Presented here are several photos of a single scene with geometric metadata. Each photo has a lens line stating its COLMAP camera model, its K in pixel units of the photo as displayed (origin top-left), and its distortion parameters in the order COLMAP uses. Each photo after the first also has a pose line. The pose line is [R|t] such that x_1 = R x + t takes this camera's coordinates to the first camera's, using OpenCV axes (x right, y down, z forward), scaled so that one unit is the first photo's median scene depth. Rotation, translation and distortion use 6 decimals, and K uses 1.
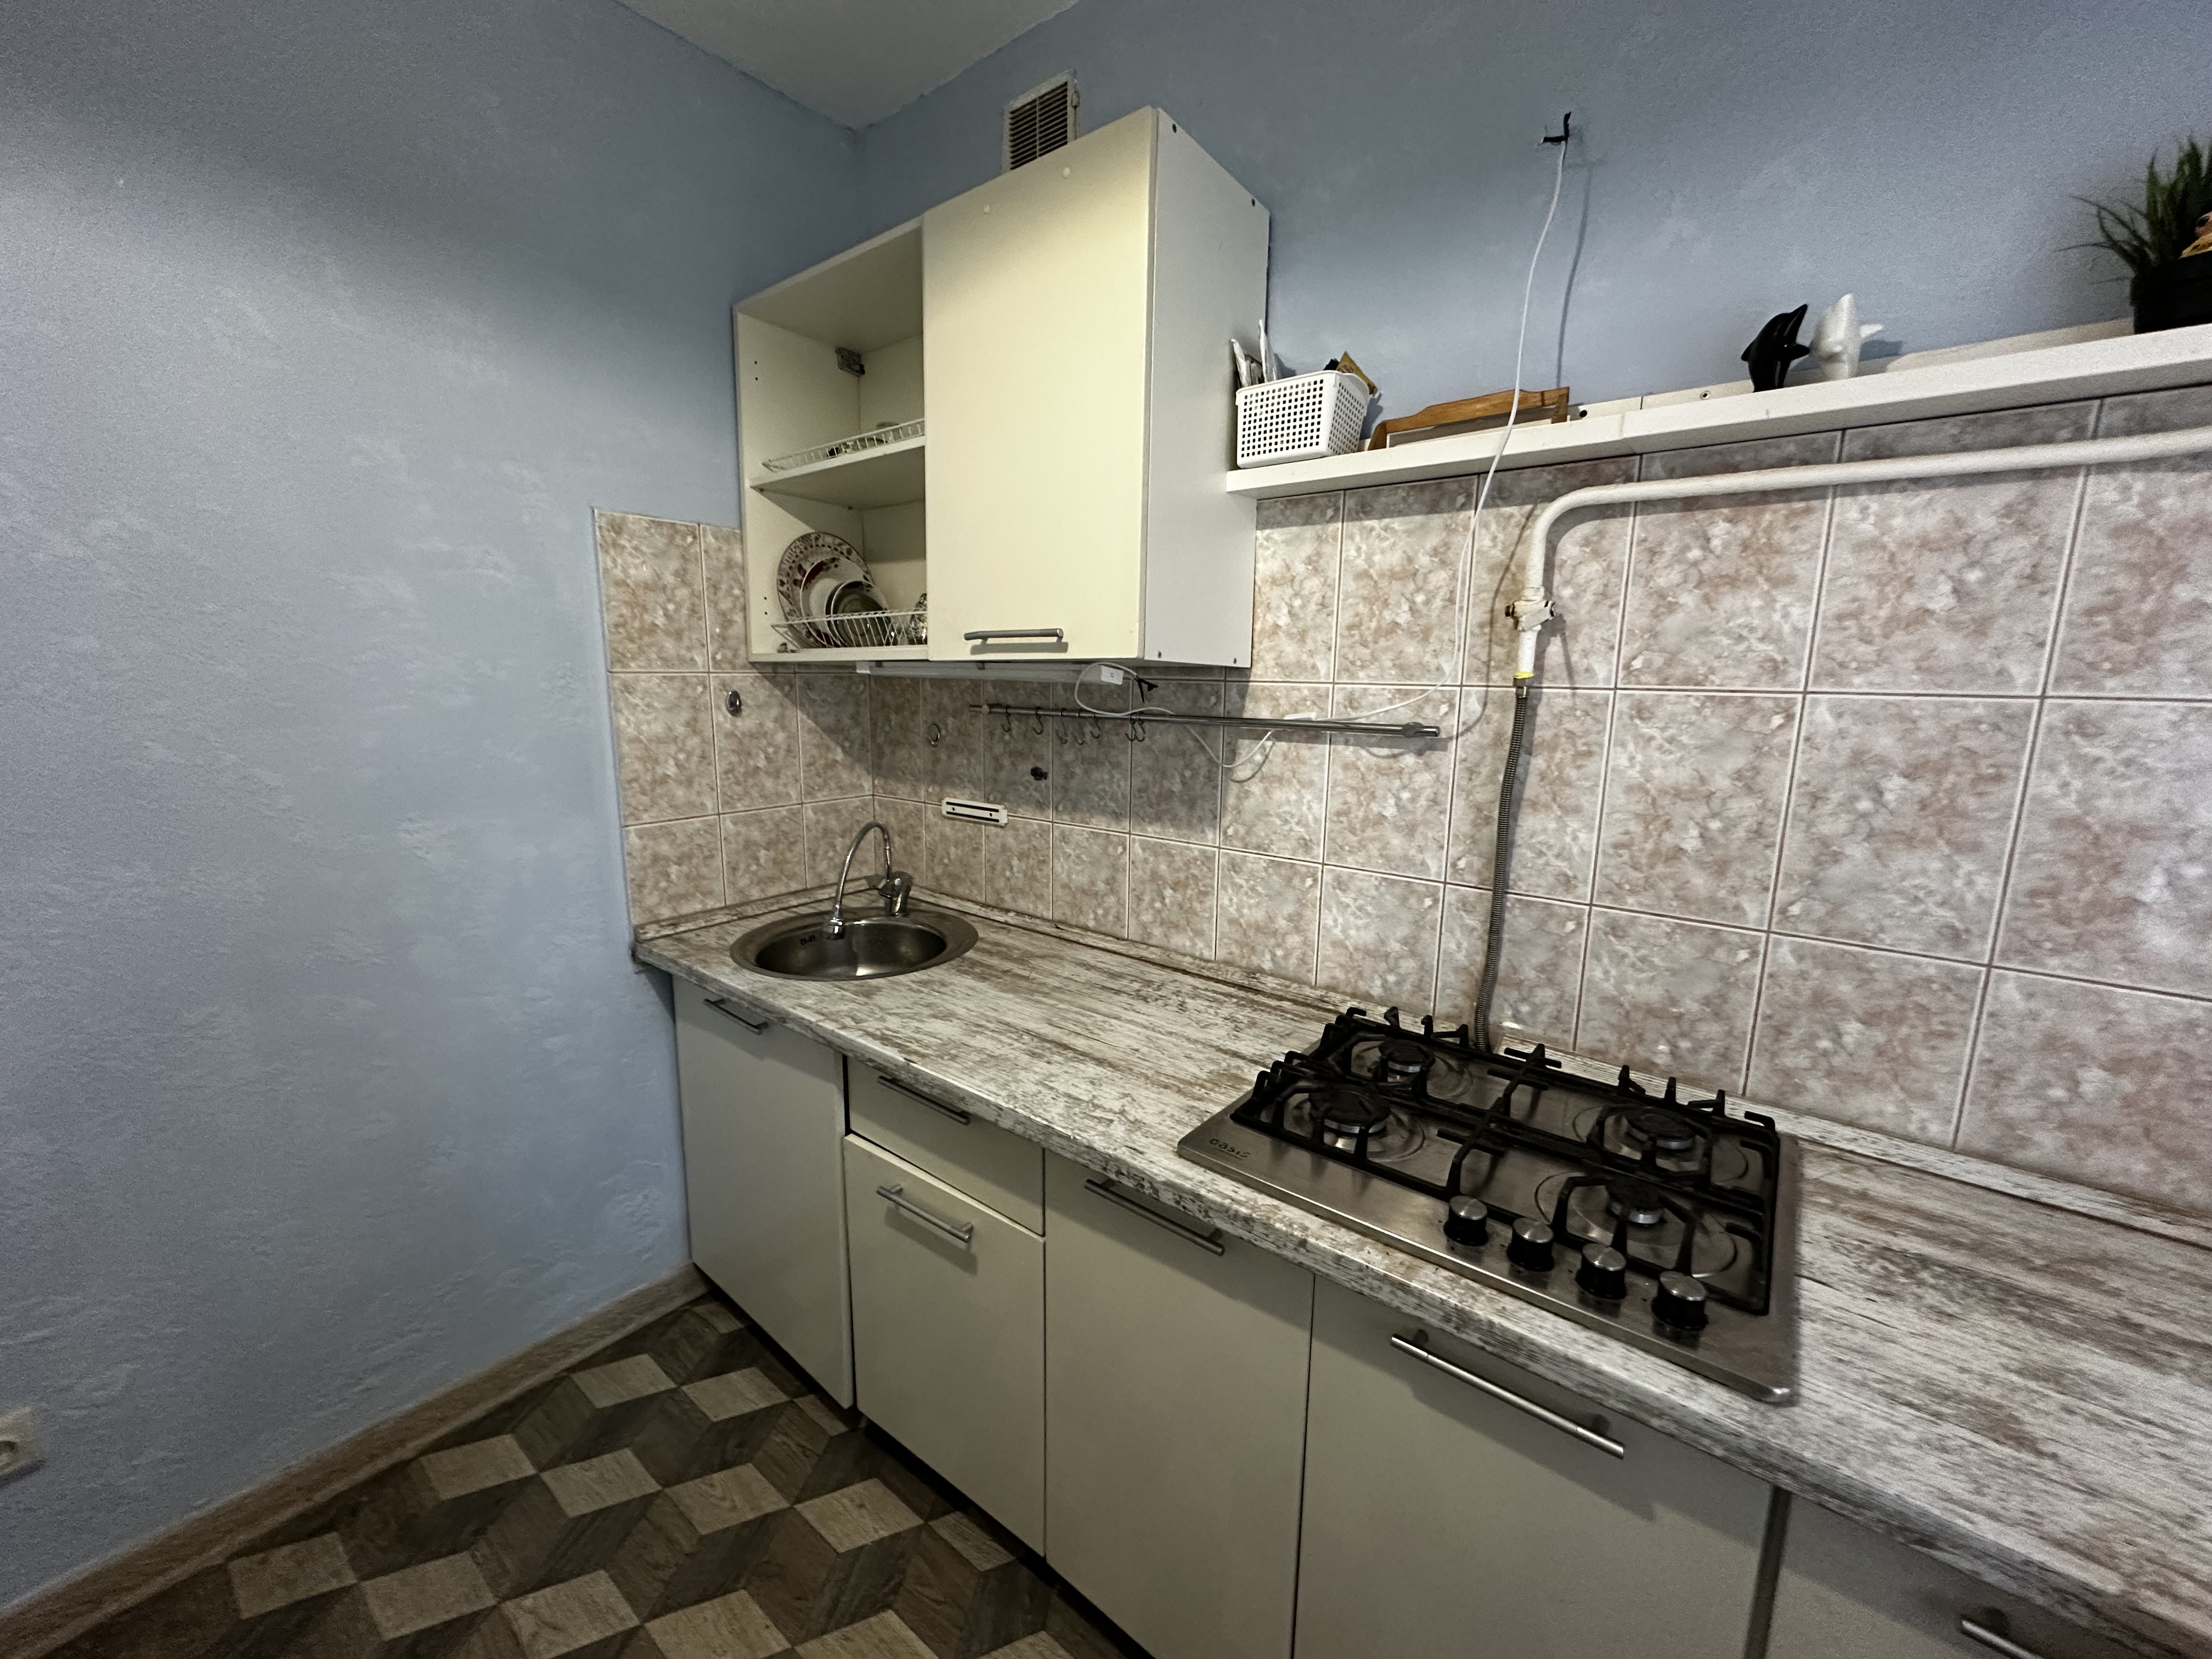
lens RADIAL K [[883.0, 0, 1093.0], [0, 883.0, 823.0], [0, 0, 1]] dist [-0.002036, 0.000274]
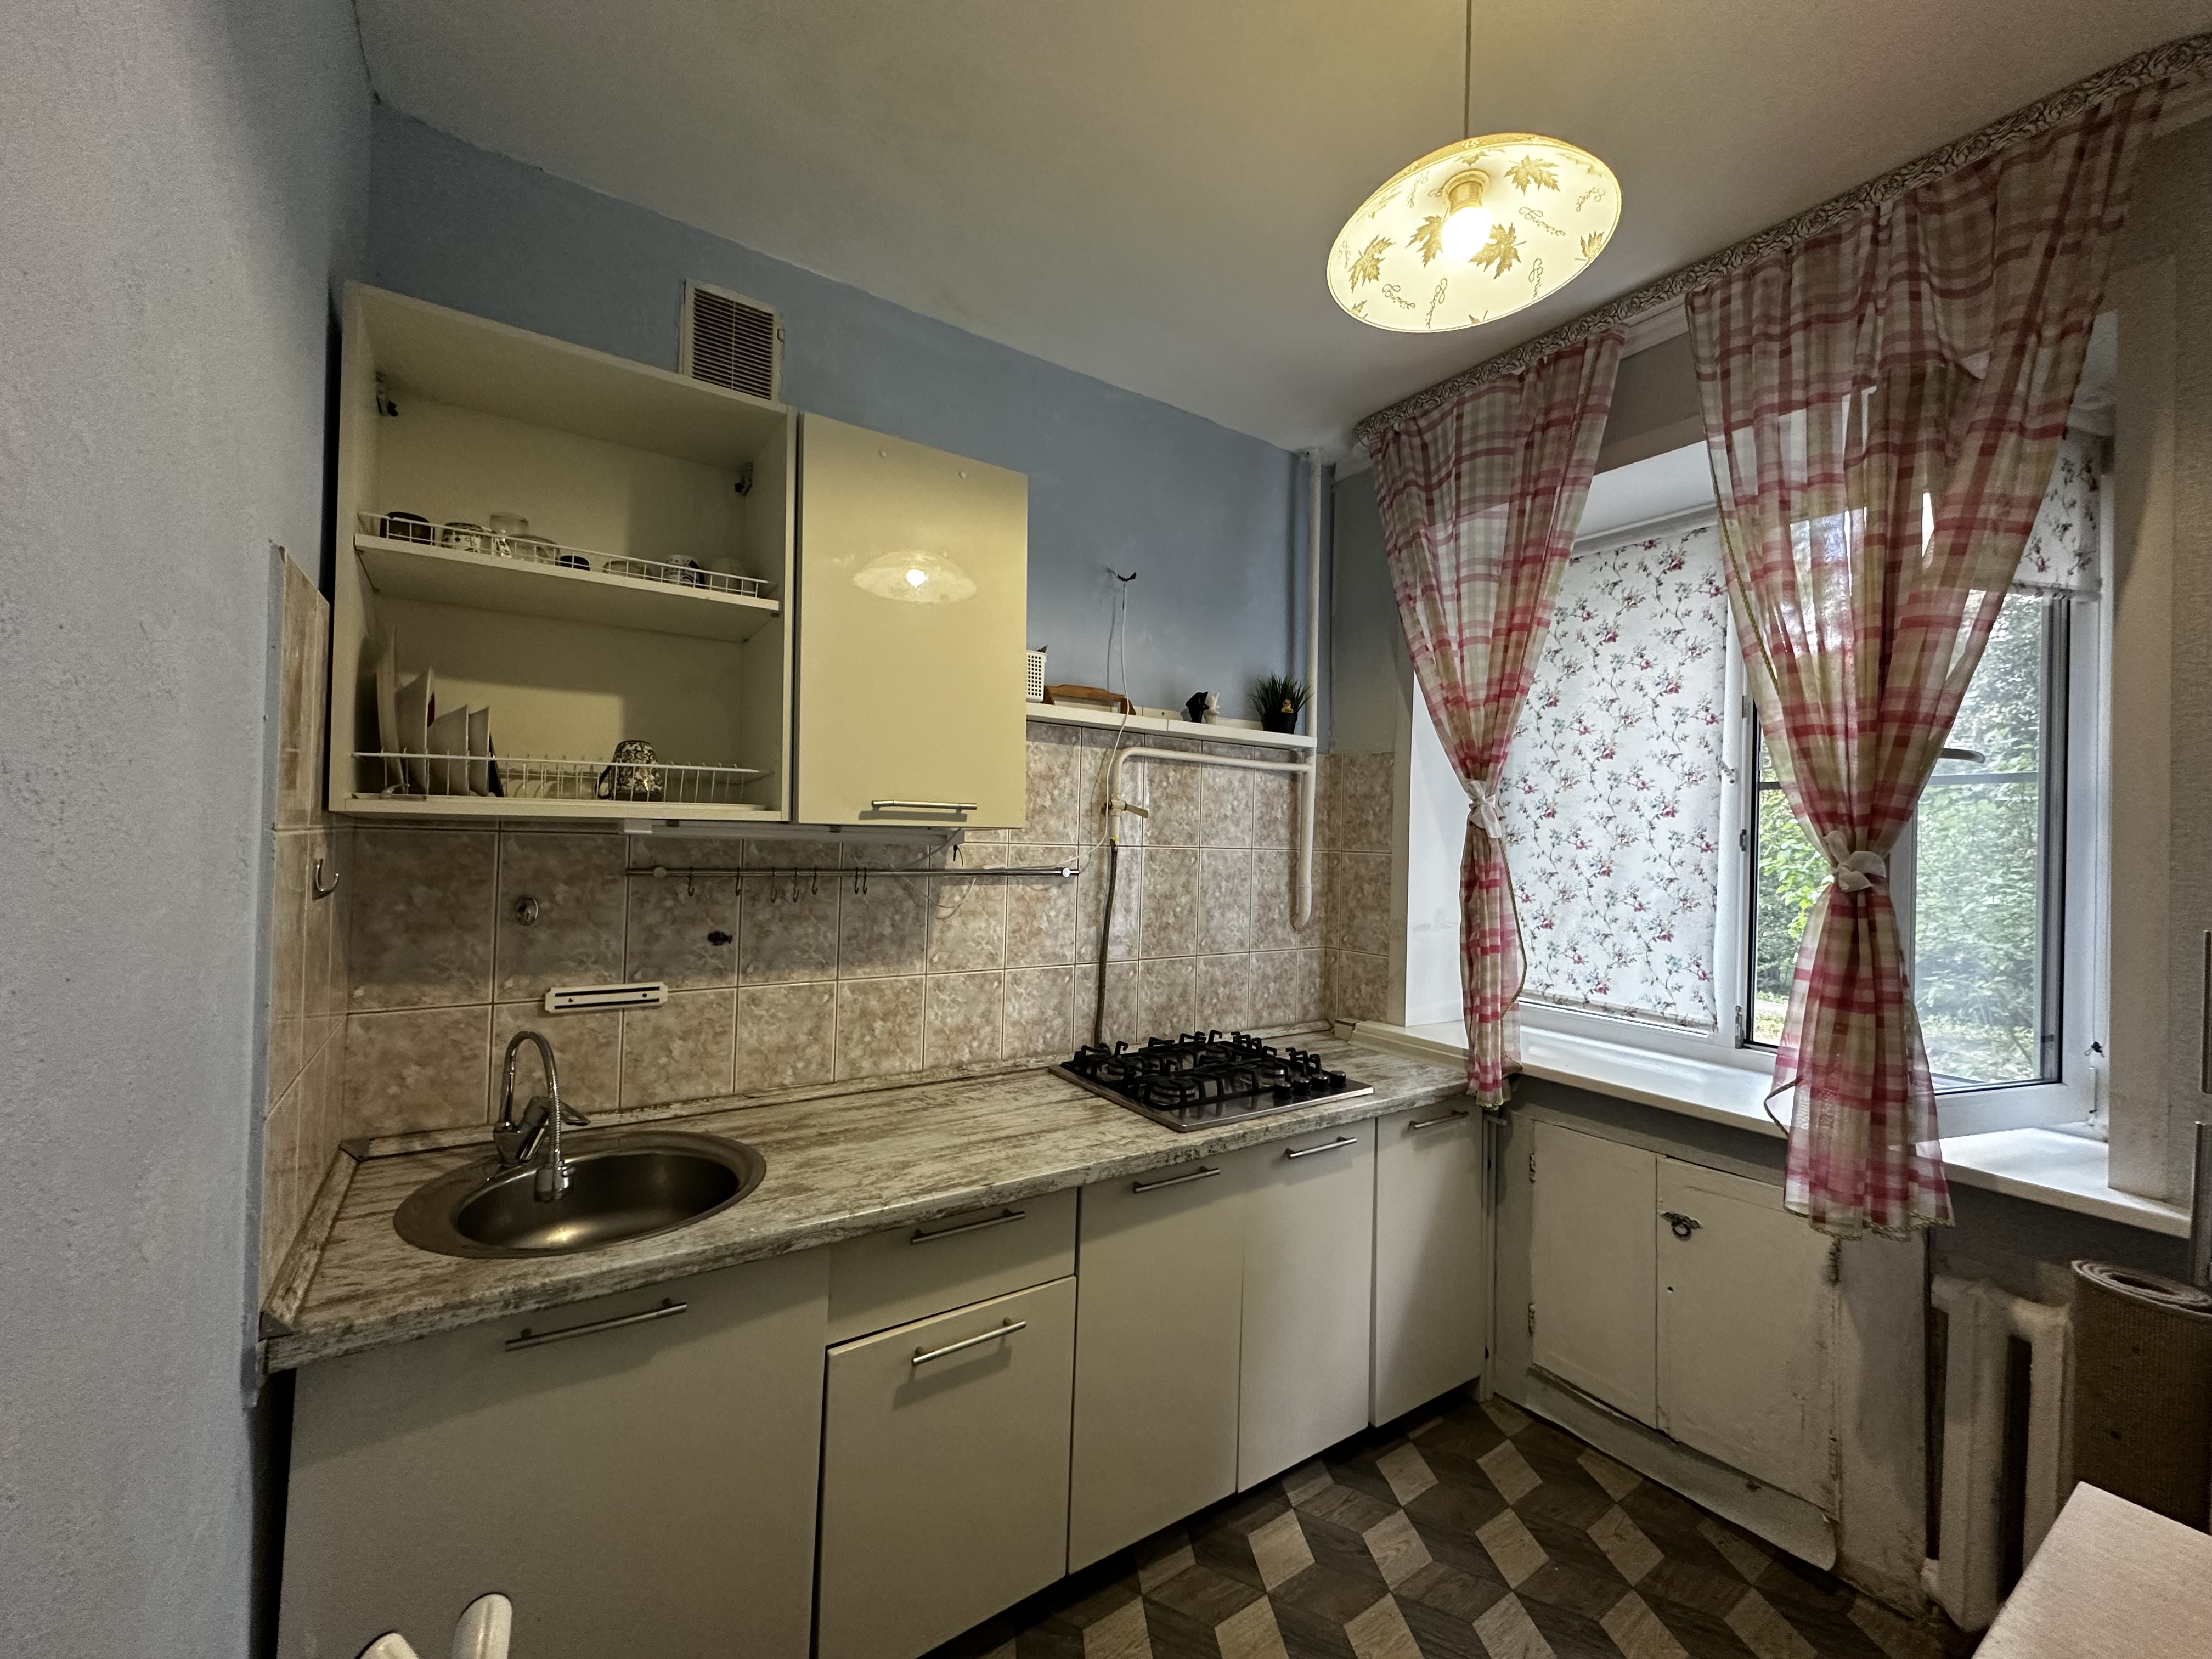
lens RADIAL K [[883.0, 0, 1102.4], [0, 883.0, 826.1], [0, 0, 1]] dist [-0.002036, 0.000274]
pose [[0.289742, 0.011227, 0.957039, -1.072818], [0.141280, 0.988476, -0.054368, -0.082883], [-0.946620, 0.150963, 0.284816, 0.418496]]
